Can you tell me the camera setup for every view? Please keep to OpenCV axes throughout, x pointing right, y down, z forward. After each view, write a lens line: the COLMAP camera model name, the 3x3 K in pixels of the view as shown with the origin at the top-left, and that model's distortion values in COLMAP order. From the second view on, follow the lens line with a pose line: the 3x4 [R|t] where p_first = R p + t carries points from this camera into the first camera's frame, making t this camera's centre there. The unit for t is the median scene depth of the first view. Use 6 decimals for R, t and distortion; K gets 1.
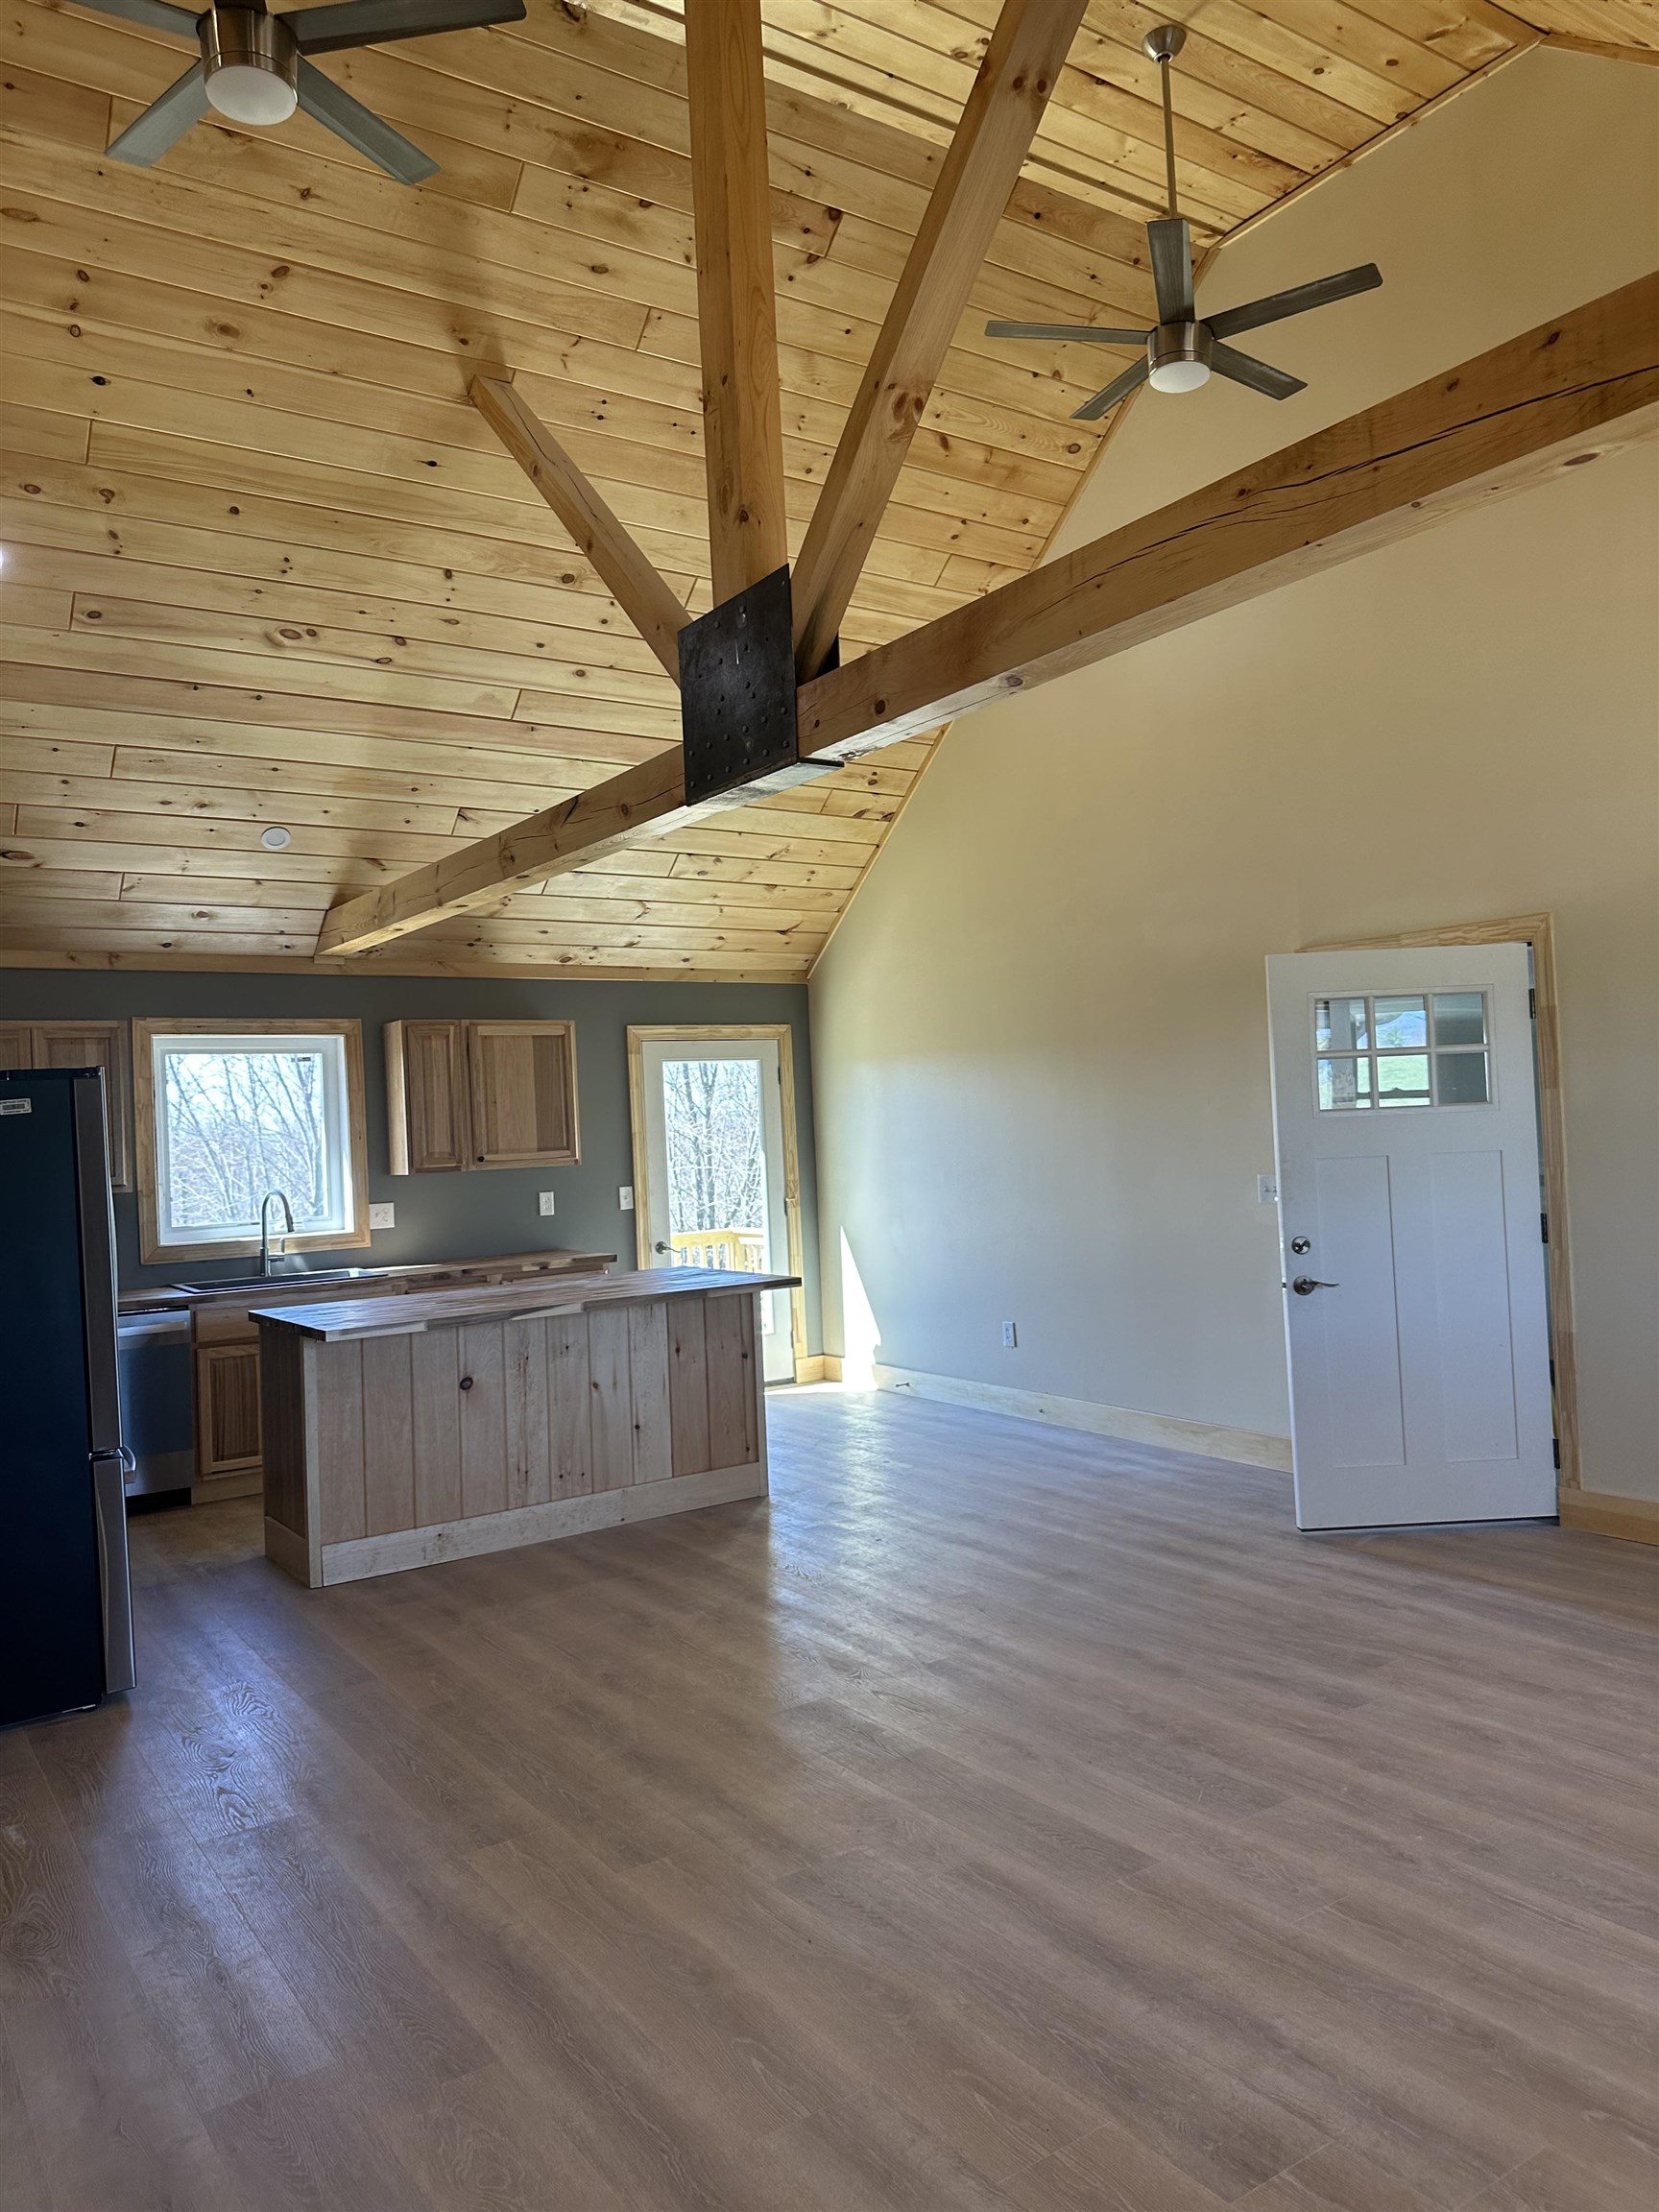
lens RADIAL K [[1569.1, 0, 828.1], [0, 1569.1, 1099.0], [0, 0, 1]] dist [0.043312, -0.050189]
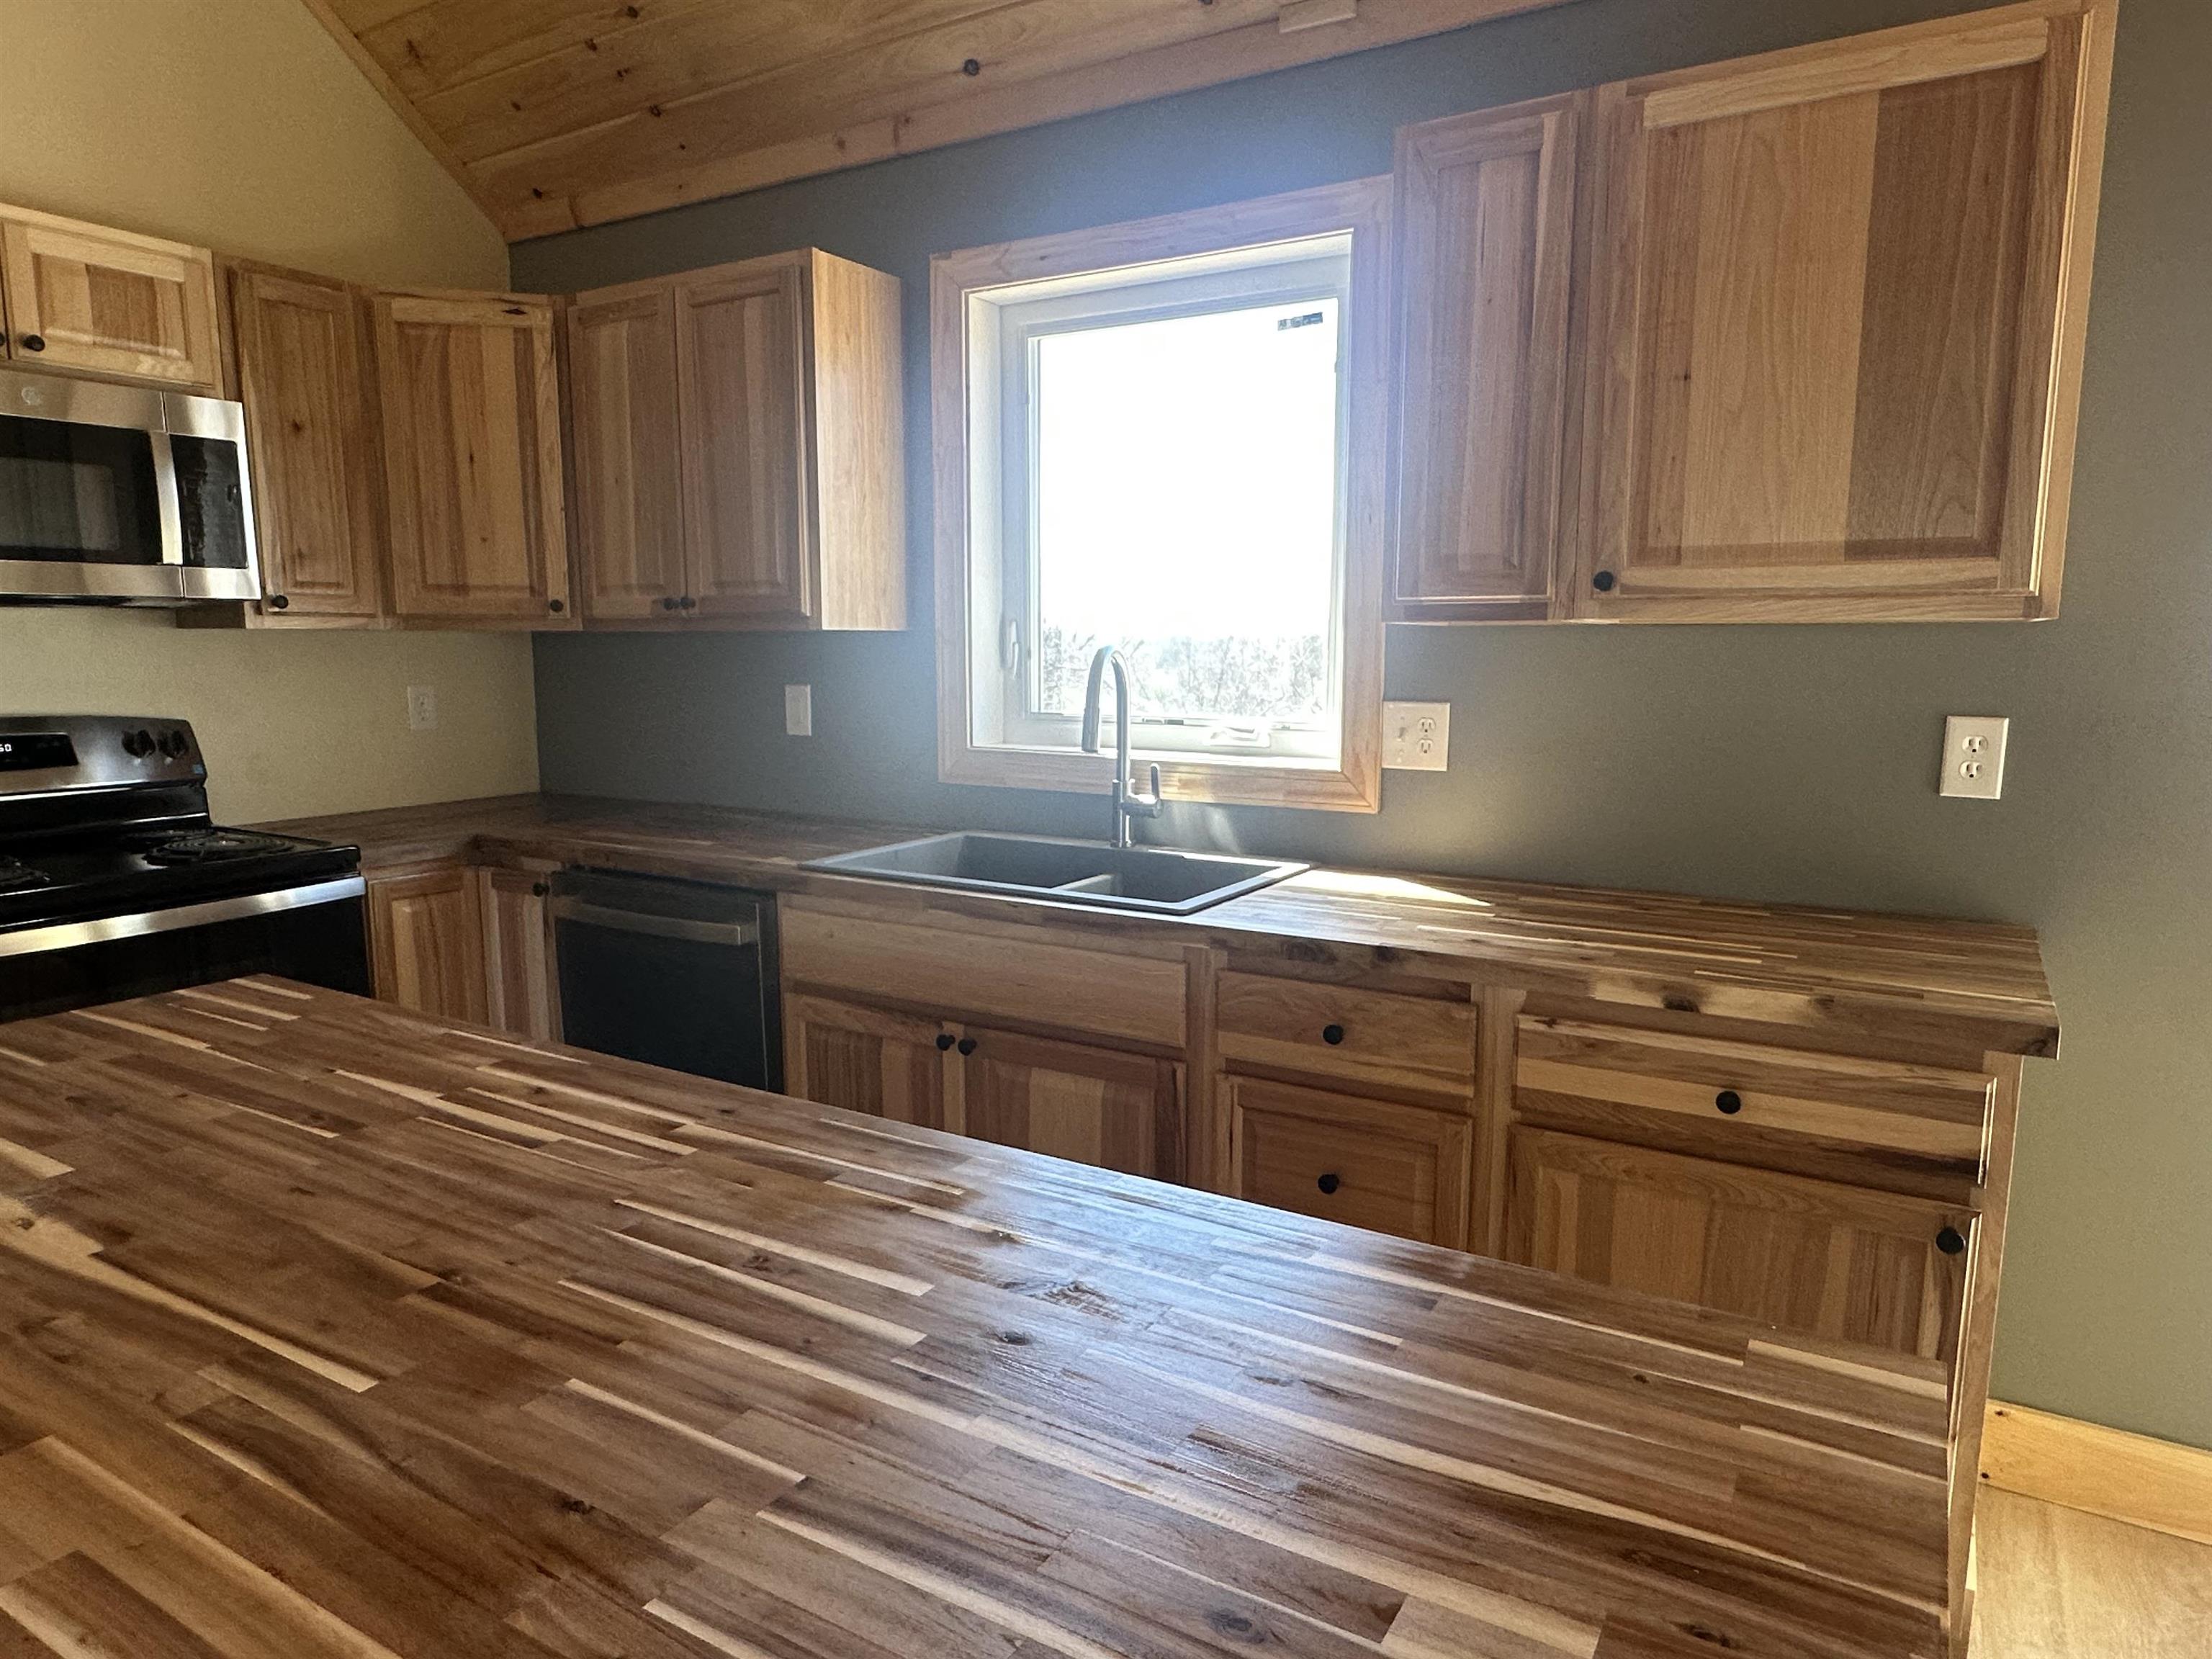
lens RADIAL K [[1382.8, 0, 1100.3], [0, 1382.8, 842.8], [0, 0, 1]] dist [-0.005990, 0.001784]
pose [[0.421161, 0.179339, -0.889079, -0.028936], [-0.005662, 0.980757, 0.195149, 0.047325], [0.906968, -0.077156, 0.414072, 1.045987]]
